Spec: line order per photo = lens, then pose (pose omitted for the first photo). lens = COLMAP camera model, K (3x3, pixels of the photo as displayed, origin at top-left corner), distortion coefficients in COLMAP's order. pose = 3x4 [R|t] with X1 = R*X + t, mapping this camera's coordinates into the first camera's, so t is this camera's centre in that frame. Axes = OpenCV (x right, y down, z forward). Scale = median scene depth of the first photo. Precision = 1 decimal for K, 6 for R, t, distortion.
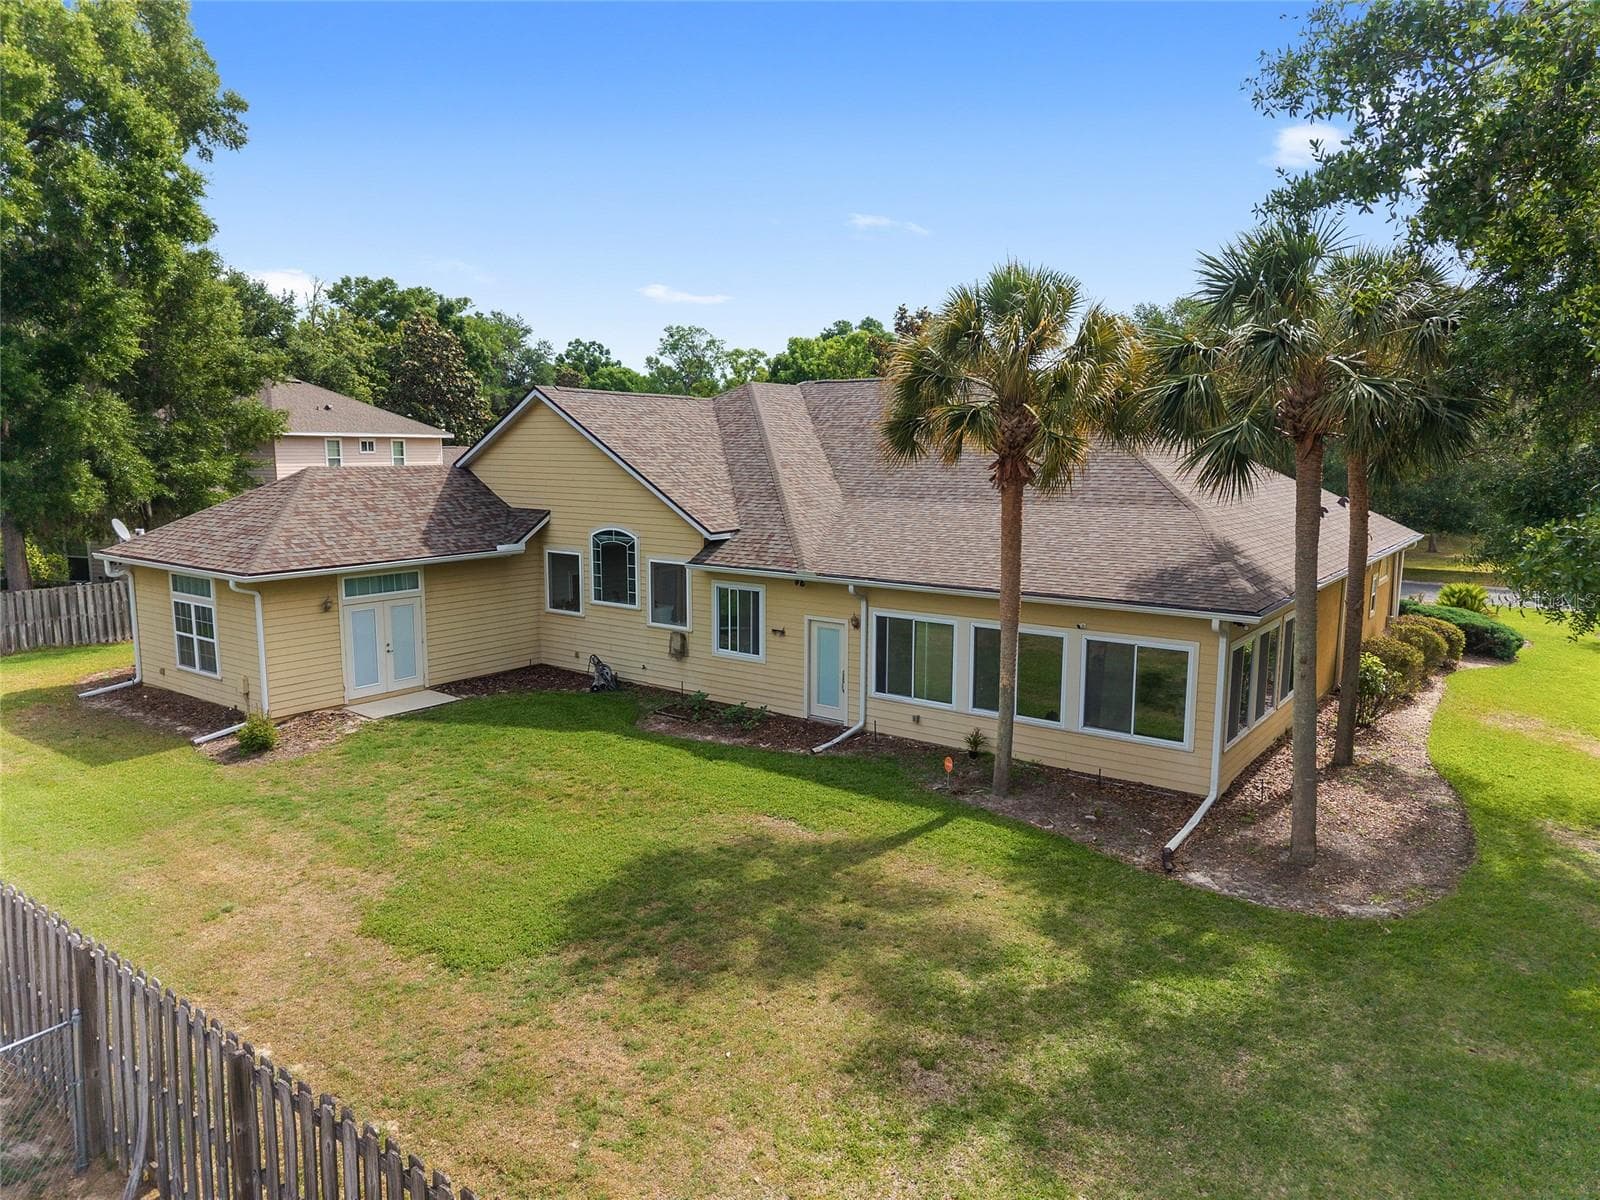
lens RADIAL K [[1091.4, 0, 804.2], [0, 1091.4, 606.3], [0, 0, 1]] dist [0.004954, -0.009140]
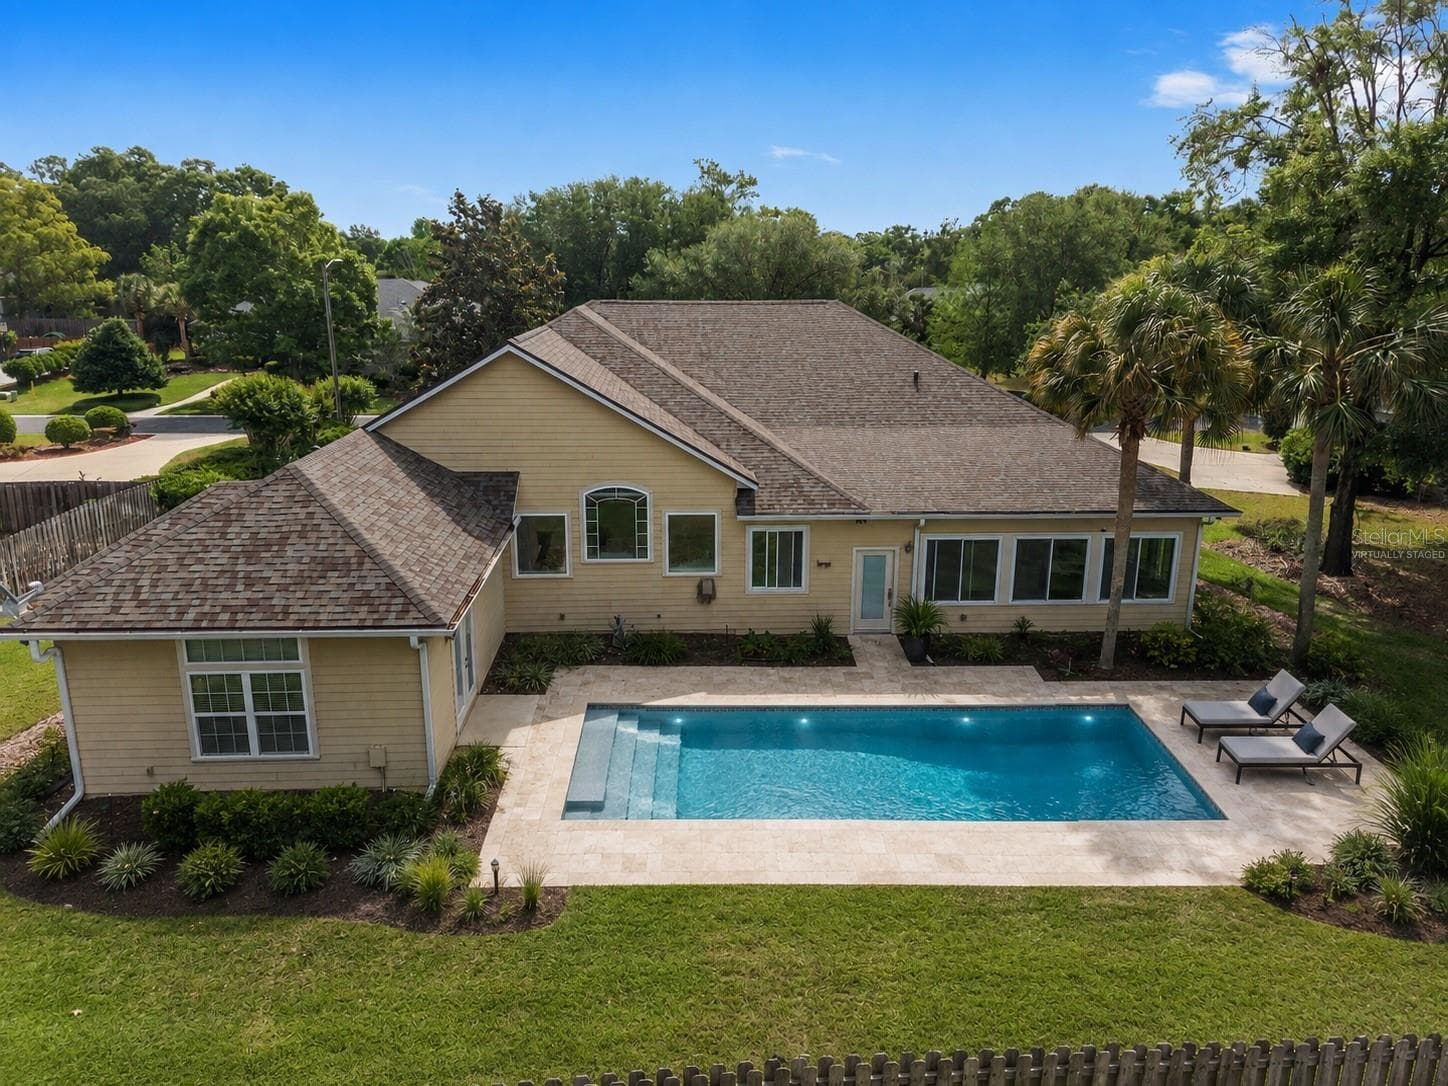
lens RADIAL K [[987.7, 0, 723.3], [0, 987.7, 539.9], [0, 0, 1]] dist [0.004954, -0.009140]
pose [[0.780333, -0.177575, 0.599624, -0.687989], [0.091689, 0.980963, 0.171185, -0.179102], [-0.618607, -0.078602, 0.781759, 0.259668]]
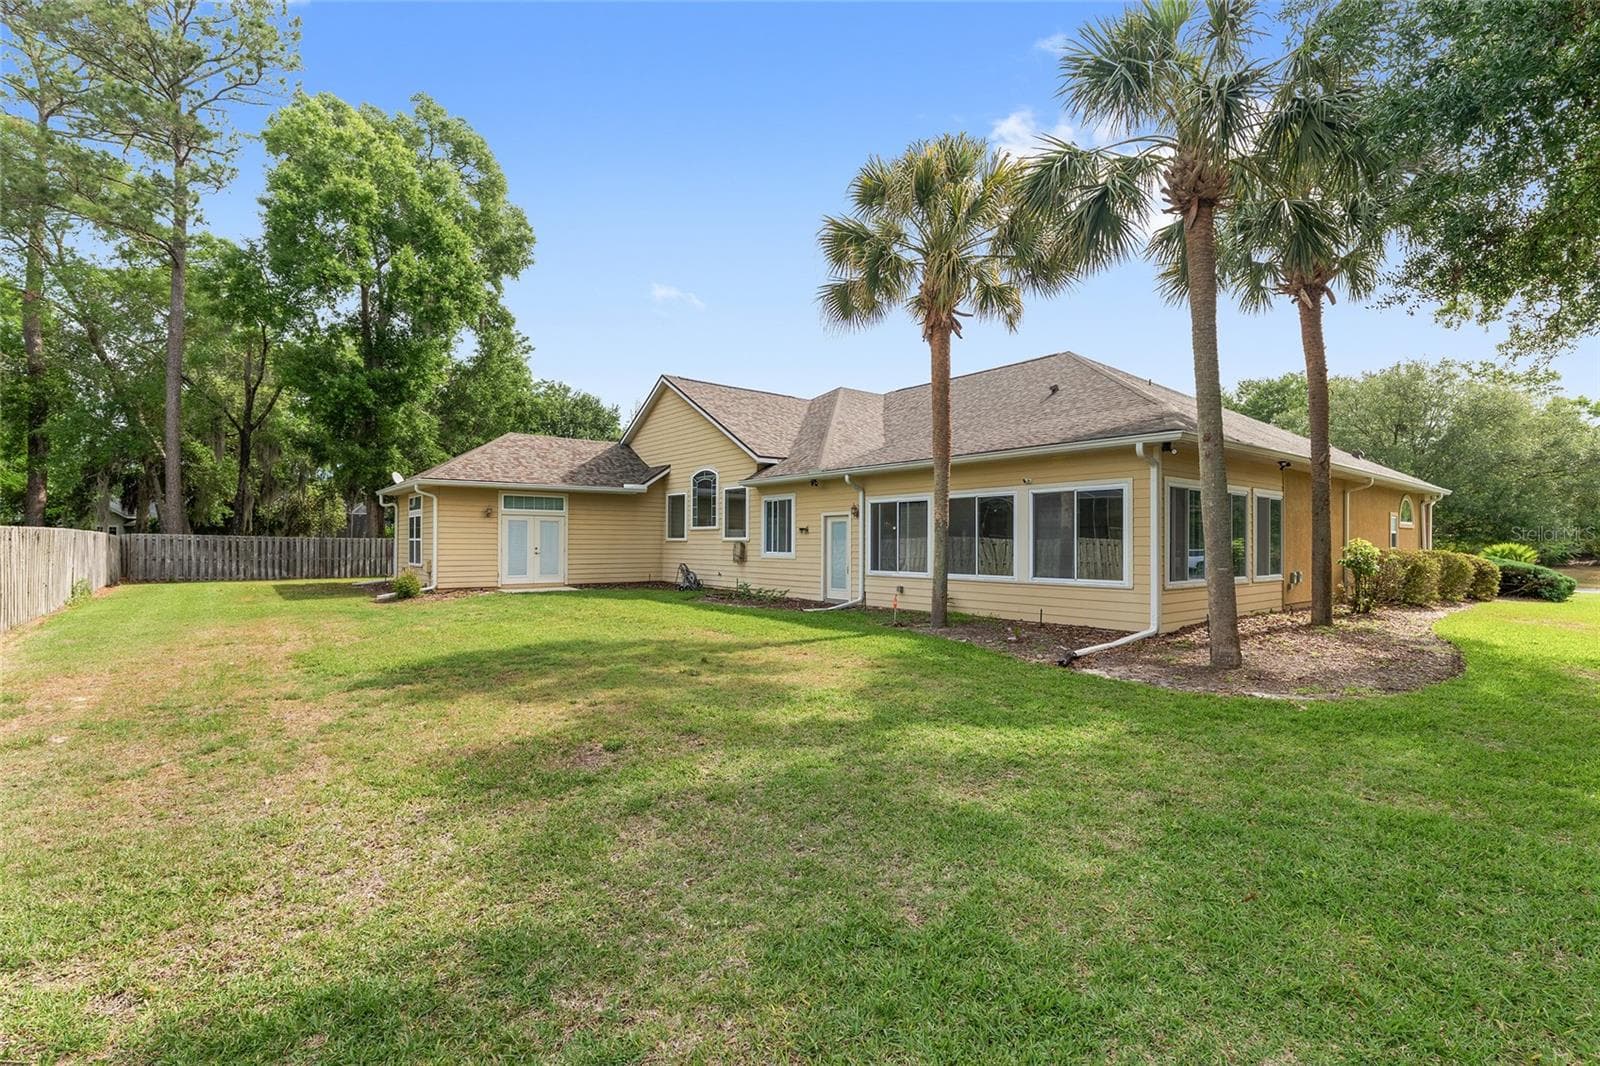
lens RADIAL K [[742.4, 0, 795.7], [0, 742.4, 533.5], [0, 0, 1]] dist [-0.019368, 0.000907]
pose [[0.964237, -0.006154, -0.264969, 0.180407], [-0.036697, 0.987001, -0.156466, 0.151638], [0.262487, 0.160594, 0.951478, 0.204039]]
